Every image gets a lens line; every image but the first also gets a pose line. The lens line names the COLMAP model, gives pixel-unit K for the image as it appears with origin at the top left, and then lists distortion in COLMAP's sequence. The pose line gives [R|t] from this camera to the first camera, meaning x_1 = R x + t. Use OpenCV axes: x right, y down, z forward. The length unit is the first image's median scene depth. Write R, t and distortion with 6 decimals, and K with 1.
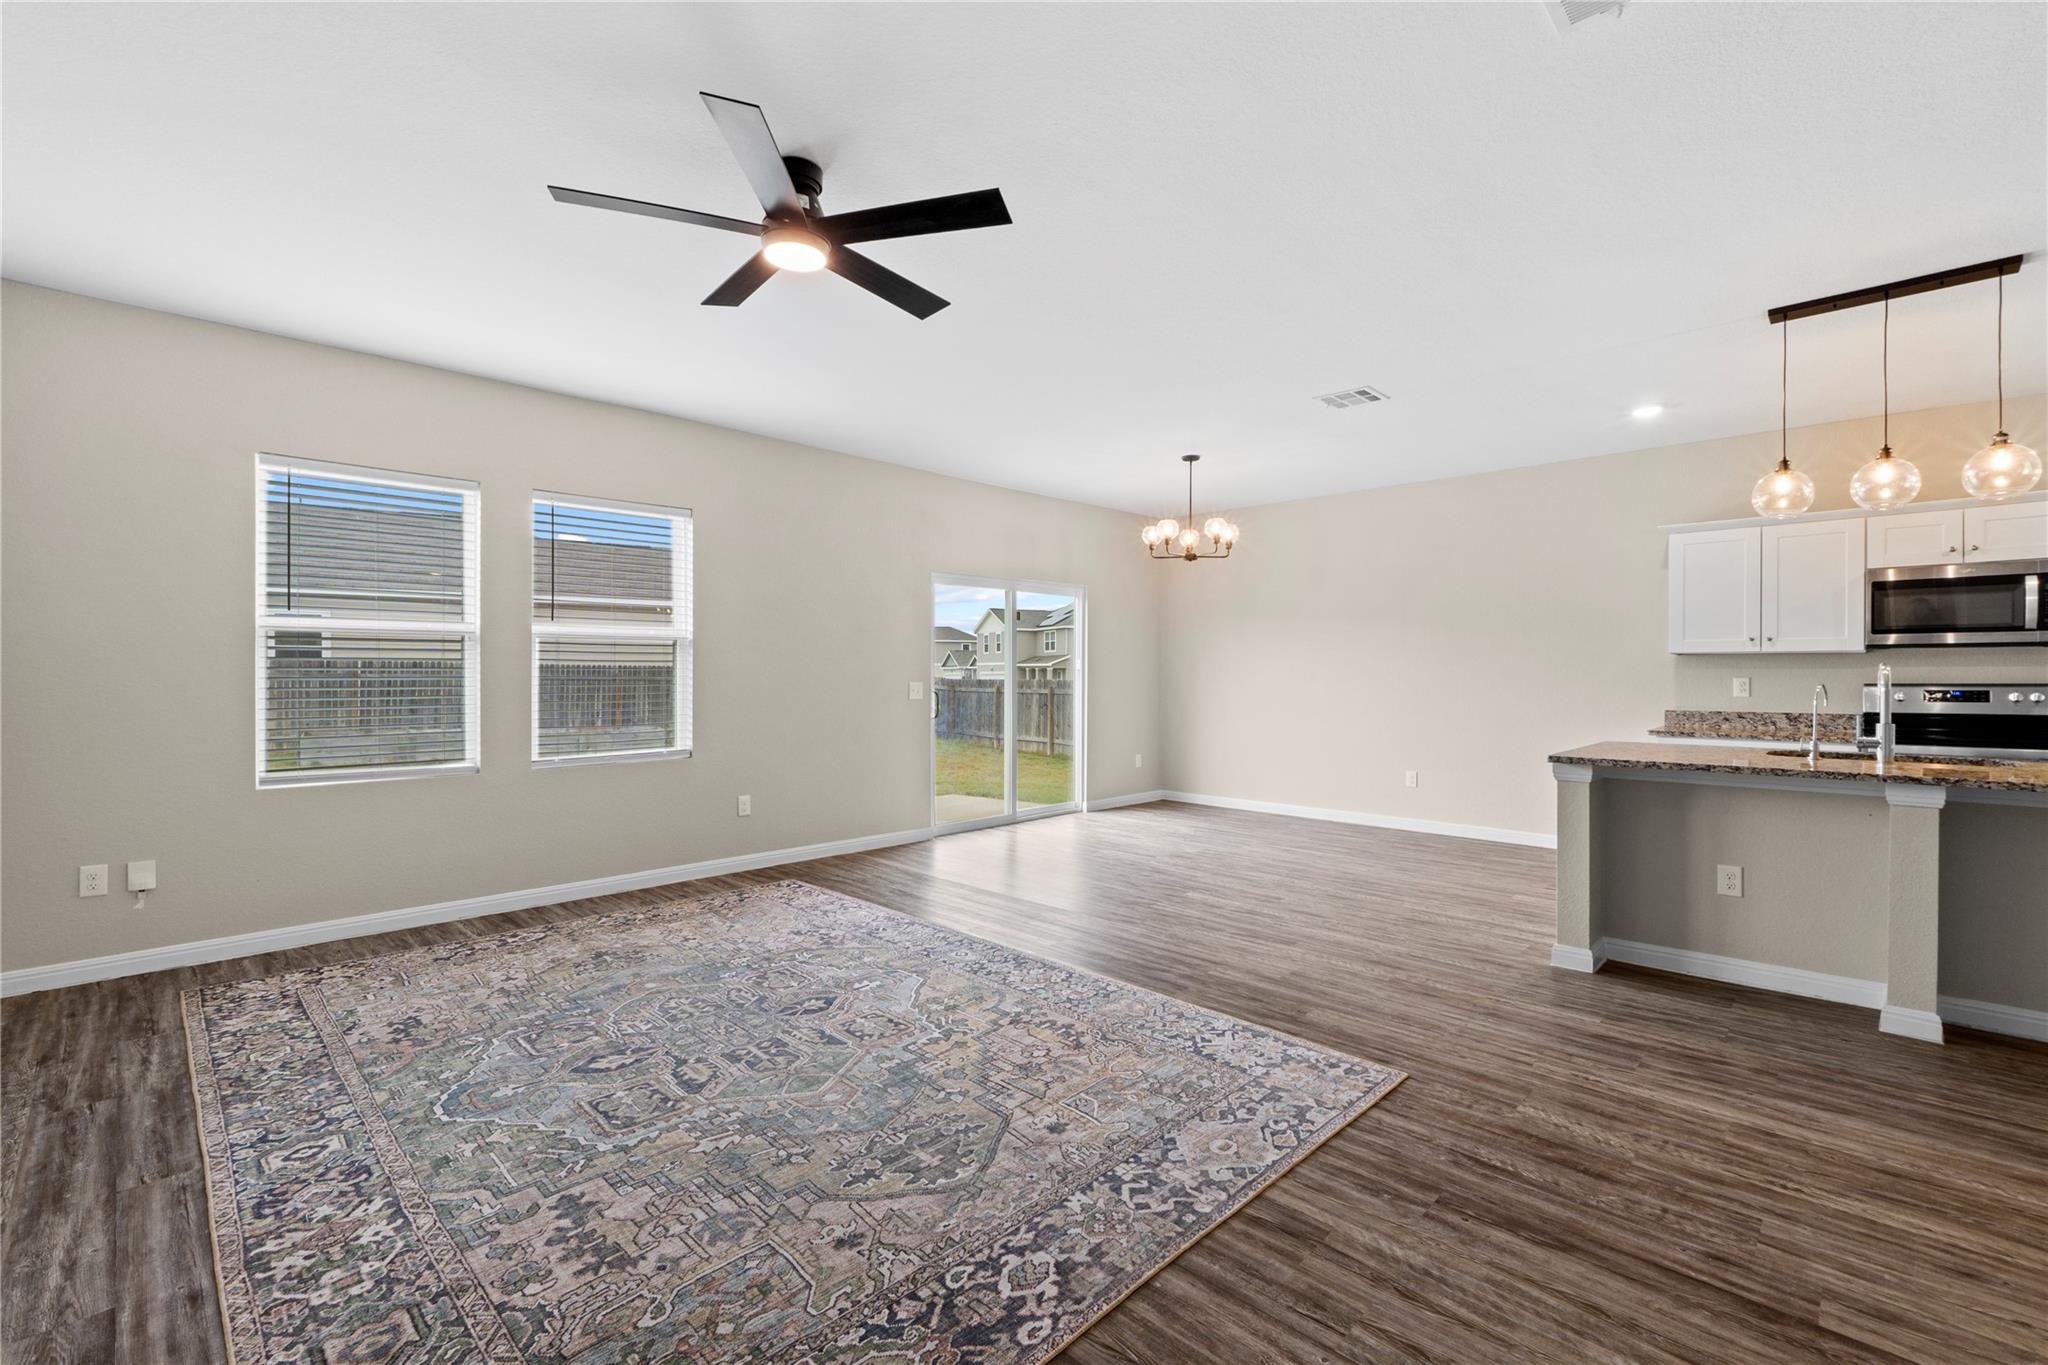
lens RADIAL K [[877.8, 0, 1021.7], [0, 877.8, 683.1], [0, 0, 1]] dist [0.002241, -0.001369]
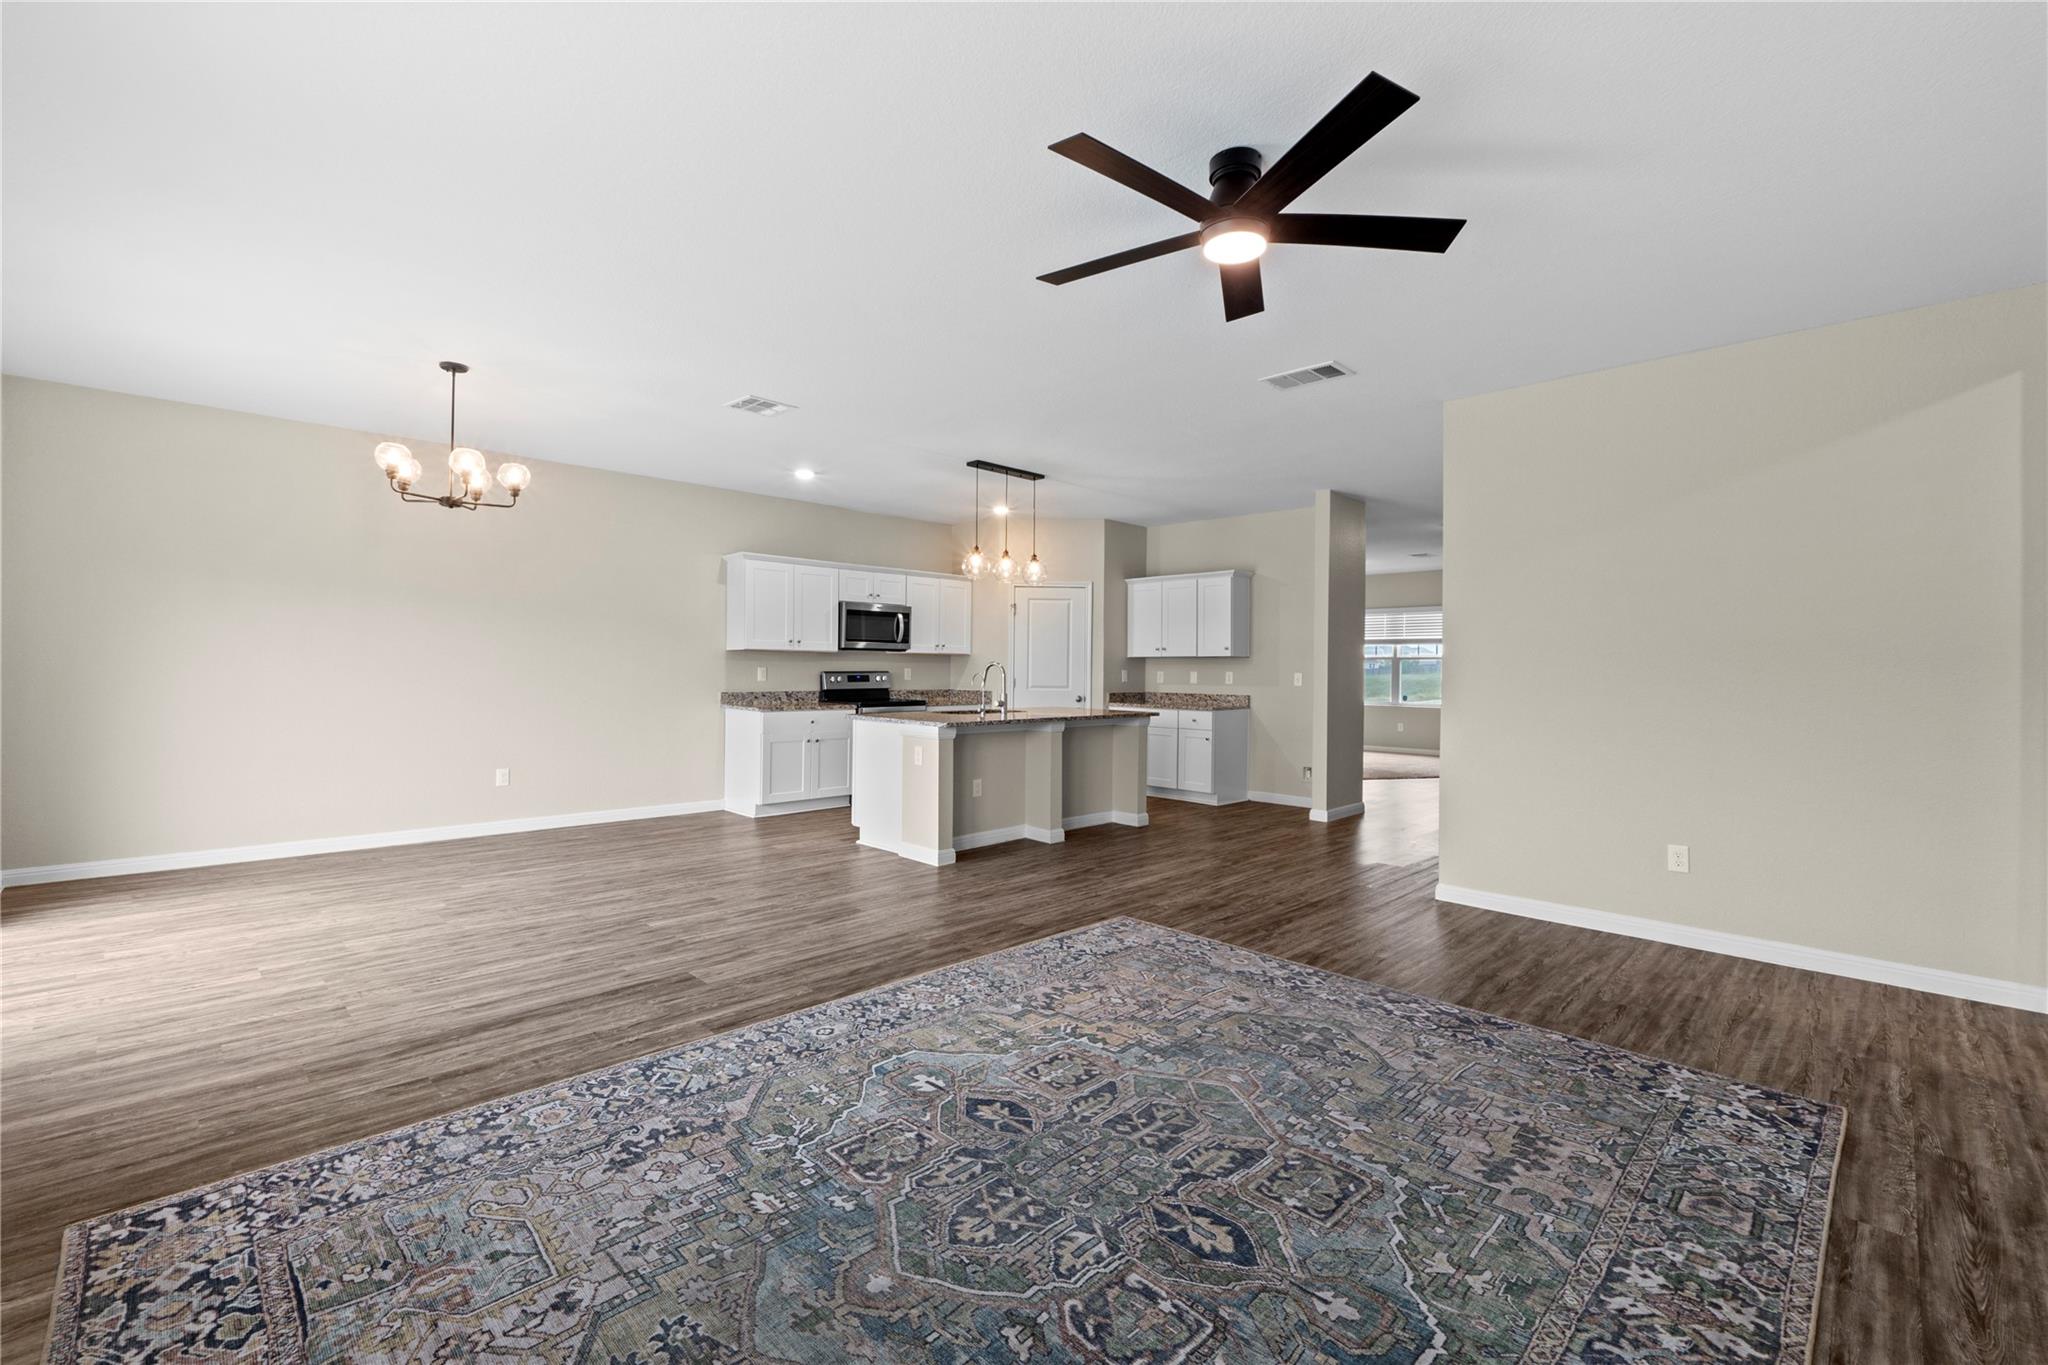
lens RADIAL K [[877.8, 0, 1027.5], [0, 877.8, 688.3], [0, 0, 1]] dist [0.002241, -0.001369]
pose [[0.007062, -0.022432, 0.999723, -1.008943], [-0.003024, 0.999743, 0.022454, -0.008848], [-0.999970, -0.003182, 0.006993, 1.005629]]
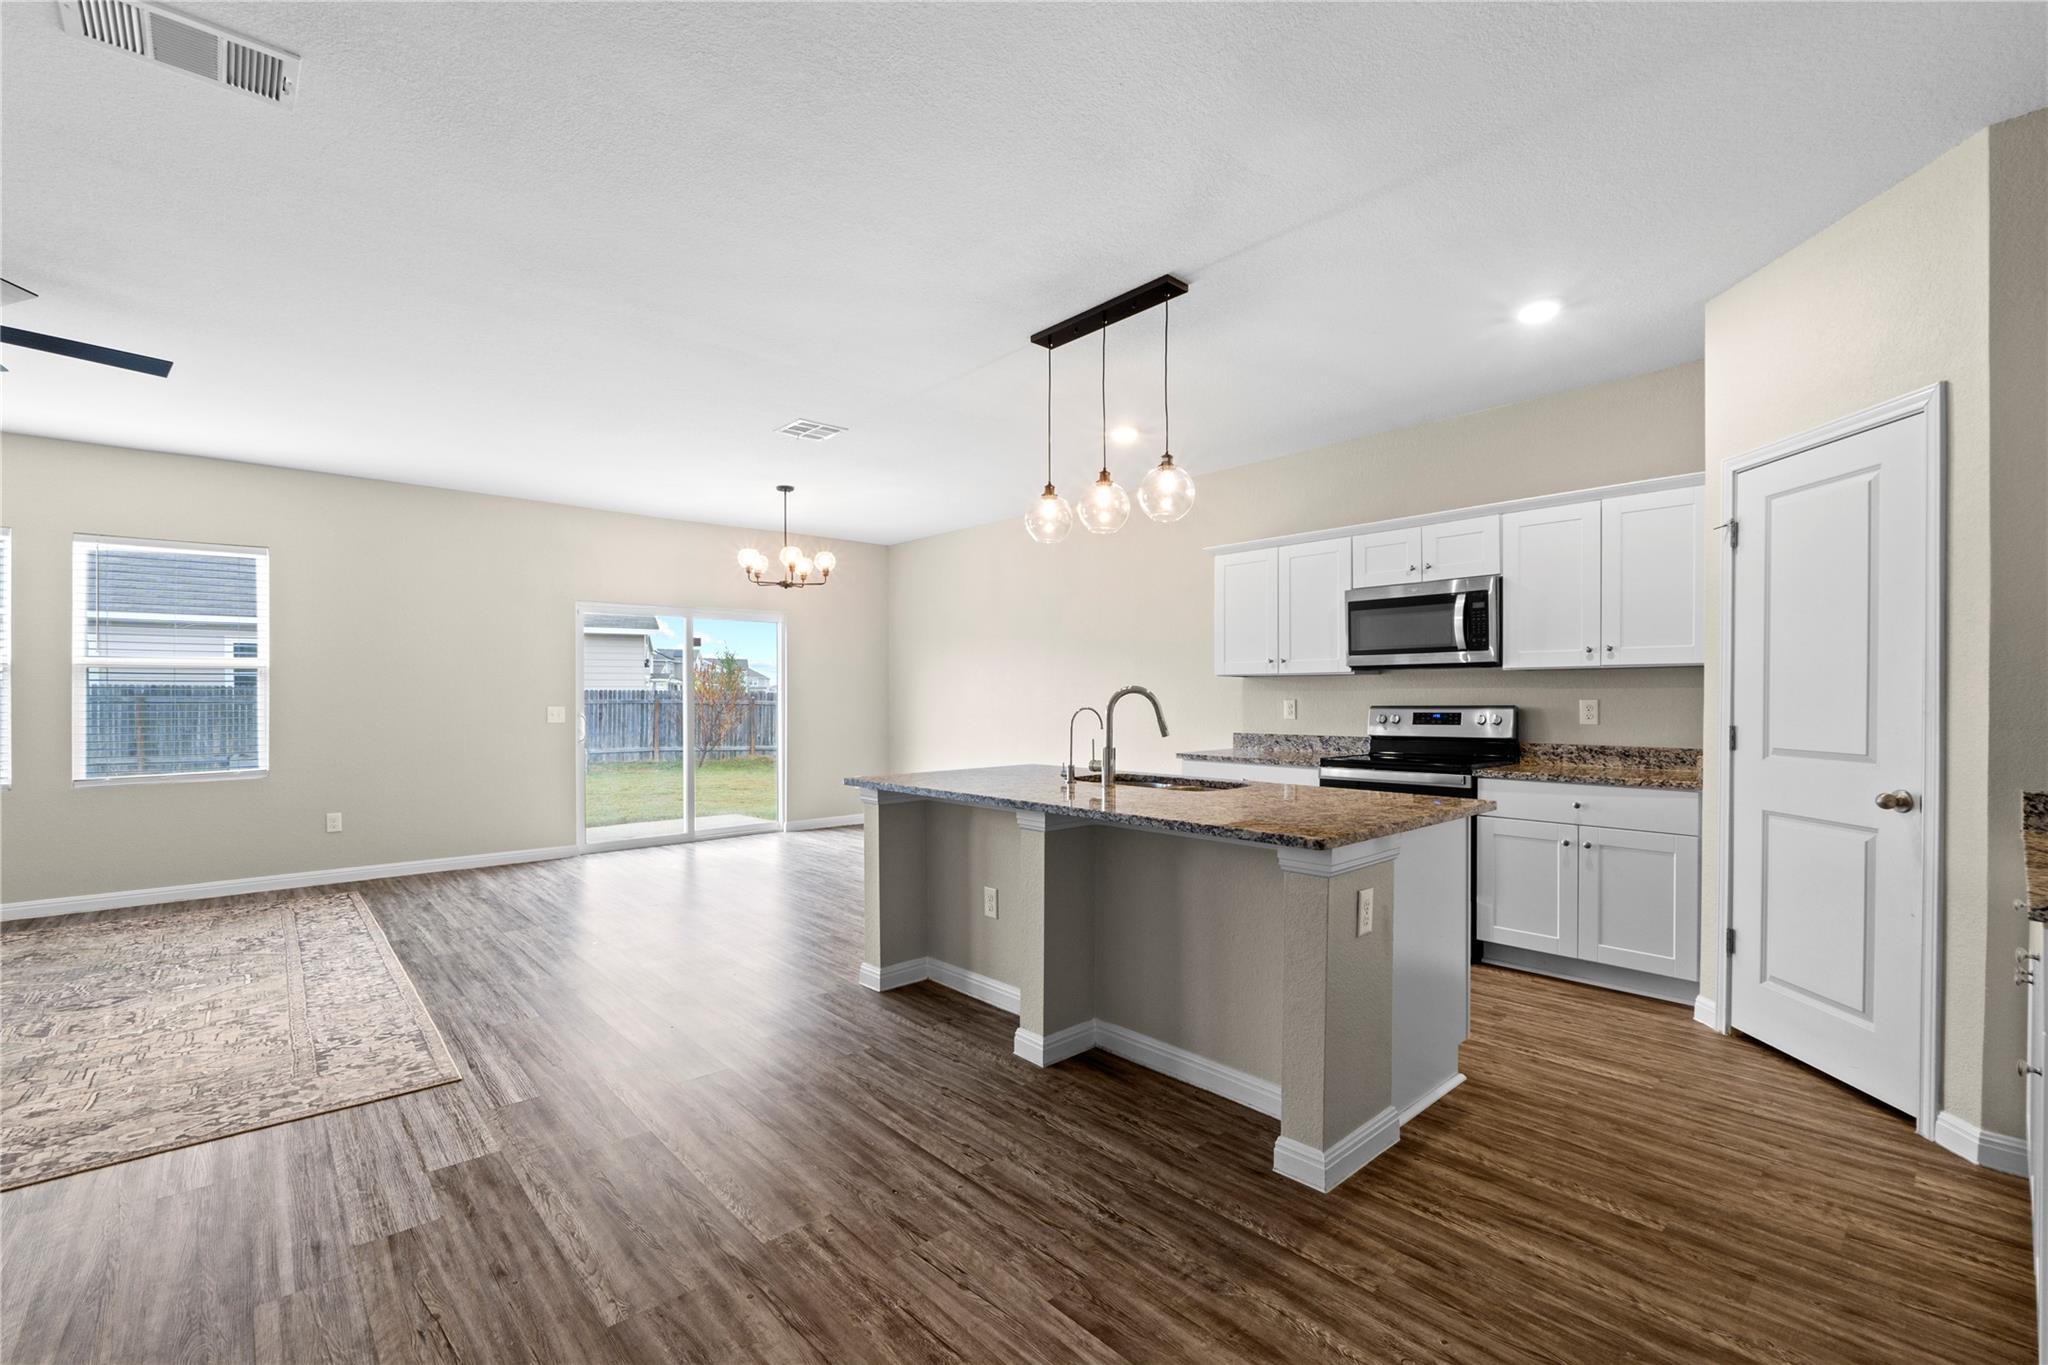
lens RADIAL K [[877.8, 0, 998.0], [0, 877.8, 699.3], [0, 0, 1]] dist [0.002241, -0.001369]
pose [[0.996533, -0.003737, -0.083119, 1.015501], [0.003403, 0.999986, -0.004155, -0.005845], [0.083133, 0.003858, 0.996531, -0.005840]]
